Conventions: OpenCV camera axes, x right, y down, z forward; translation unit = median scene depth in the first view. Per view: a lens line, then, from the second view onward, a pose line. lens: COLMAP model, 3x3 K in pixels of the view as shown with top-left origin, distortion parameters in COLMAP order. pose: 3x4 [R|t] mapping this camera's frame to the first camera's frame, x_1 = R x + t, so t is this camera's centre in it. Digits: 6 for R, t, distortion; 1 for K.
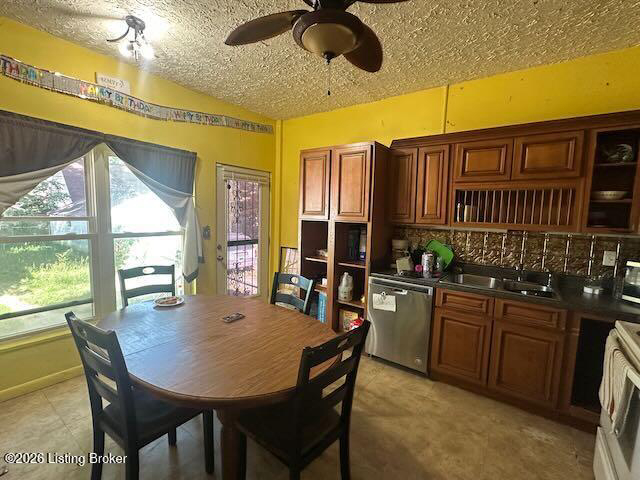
lens RADIAL K [[298.6, 0, 321.0], [0, 298.6, 240.8], [0, 0, 1]] dist [-0.000195, -0.000034]
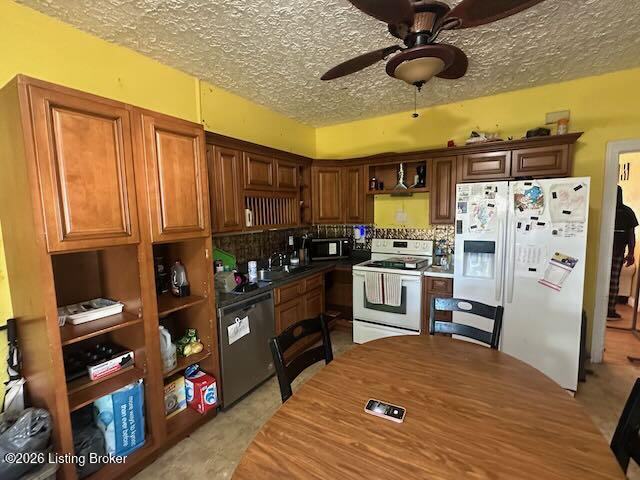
lens RADIAL K [[298.6, 0, 320.7], [0, 298.6, 240.8], [0, 0, 1]] dist [-0.000195, -0.000034]
pose [[-0.086616, -0.136105, 0.986901, -0.630947], [0.100921, 0.984329, 0.144607, -0.145530], [-0.991117, 0.112124, -0.071523, 0.838217]]
